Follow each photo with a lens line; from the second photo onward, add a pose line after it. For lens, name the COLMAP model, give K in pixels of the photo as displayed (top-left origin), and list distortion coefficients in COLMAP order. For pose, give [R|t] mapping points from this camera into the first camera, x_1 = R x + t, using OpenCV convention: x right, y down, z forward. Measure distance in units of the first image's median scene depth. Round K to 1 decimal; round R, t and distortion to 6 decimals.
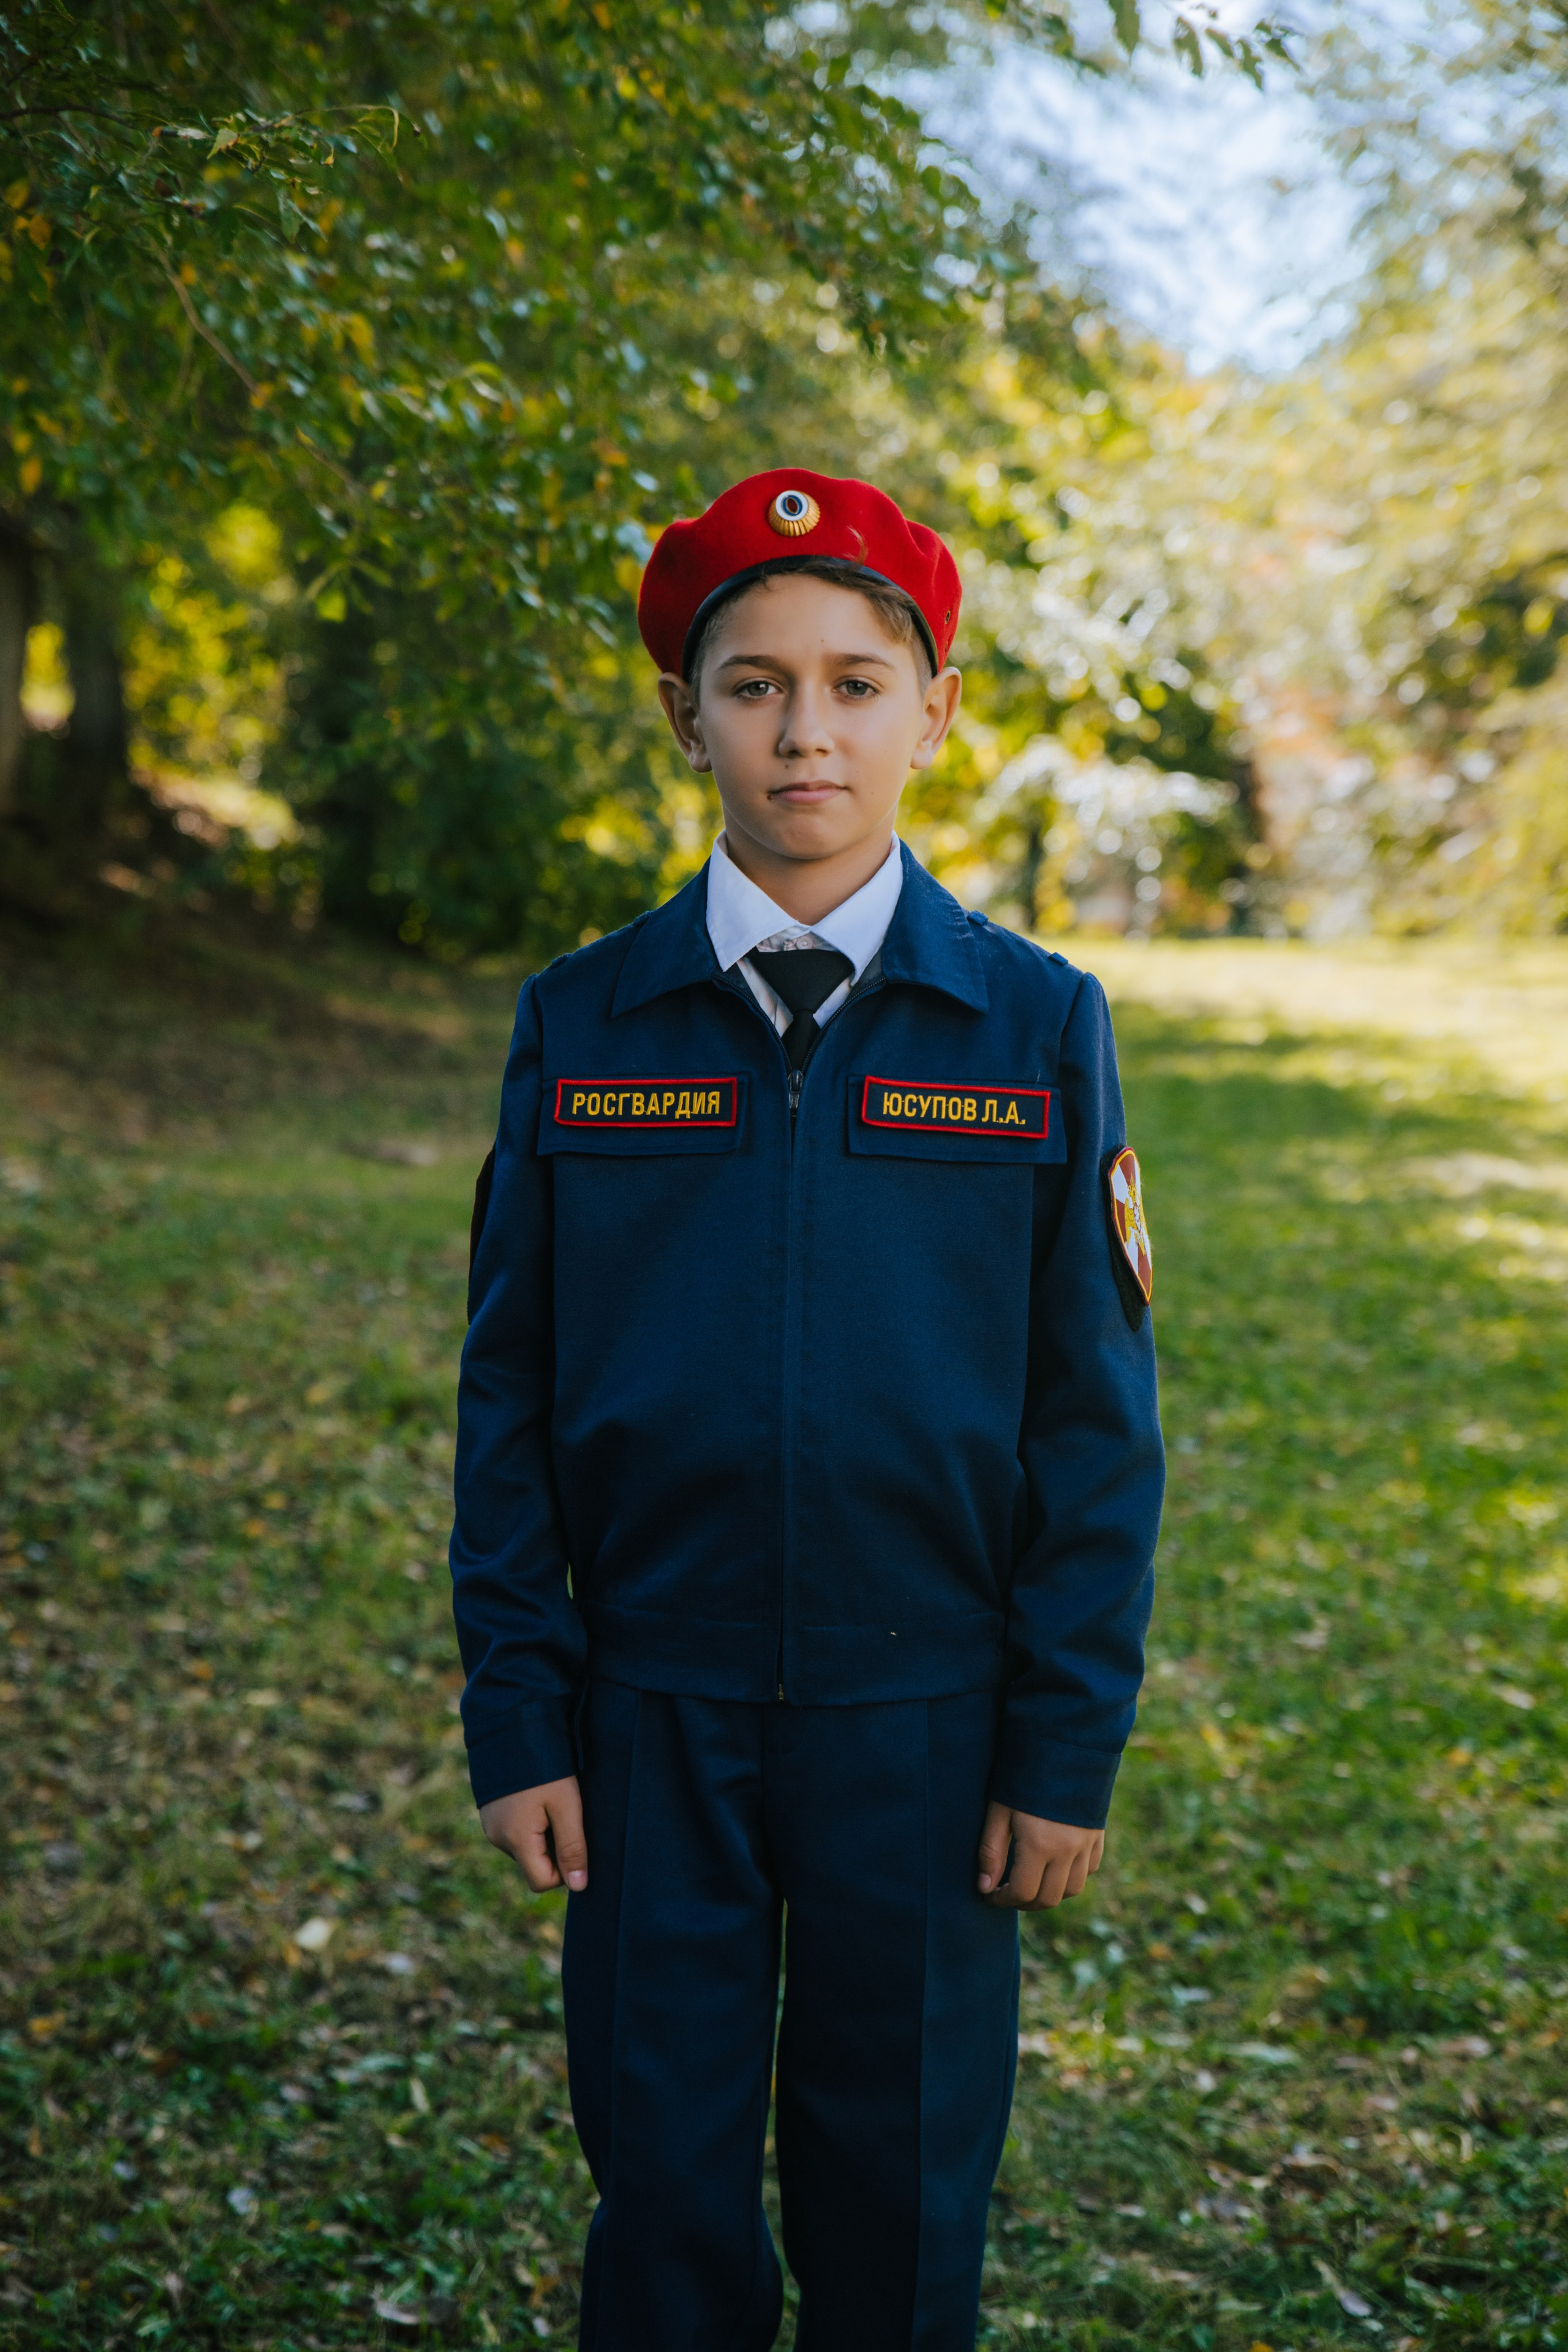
lens RADIAL K [[4599.6, 0, 802.0], [0, 4599.6, 1224.3], [0, 0, 1]] dist [0.254300, 0.000000]
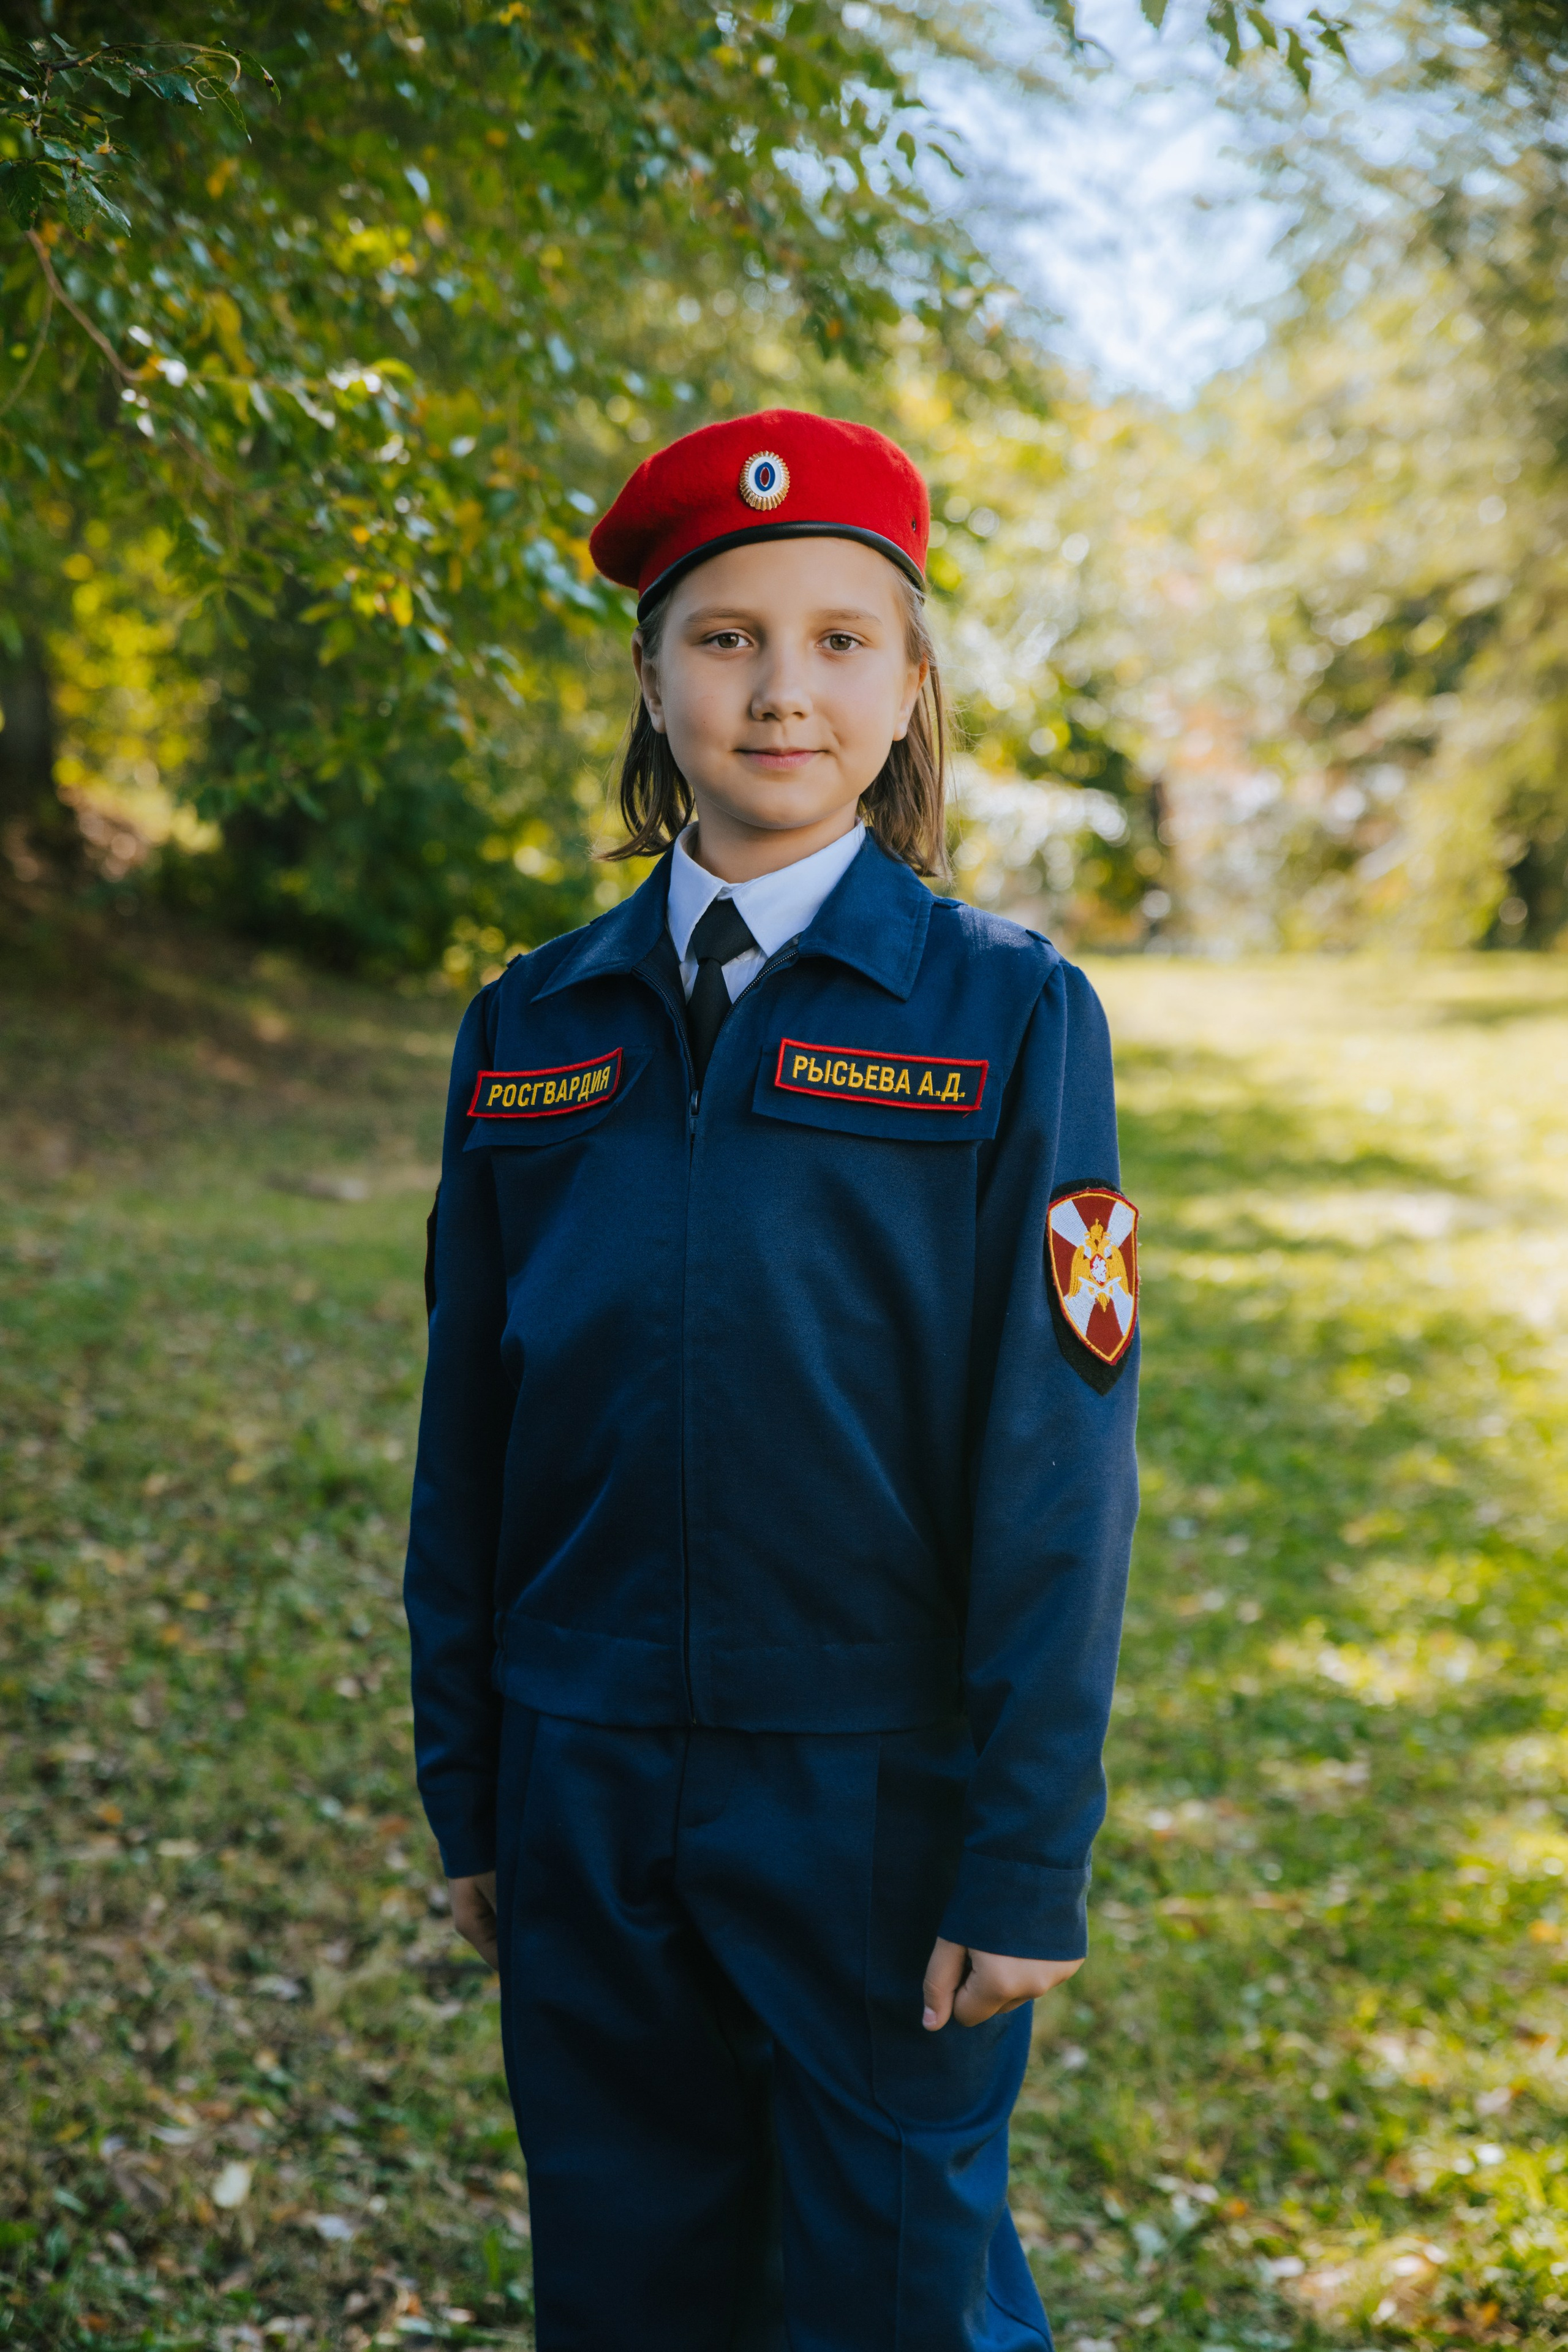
lens RADIAL K [[4395.4, 0, 744.0], [0, 4395.4, 1216.1], [0, 0, 1]] dist [0.319077, 0.000000]
pose [[0.999967, -0.000366, 0.008106, -0.011869], [0.000366, 1.000000, 0.000004, -0.014980], [-0.008106, -0.000001, 0.999967, 0.116553]]
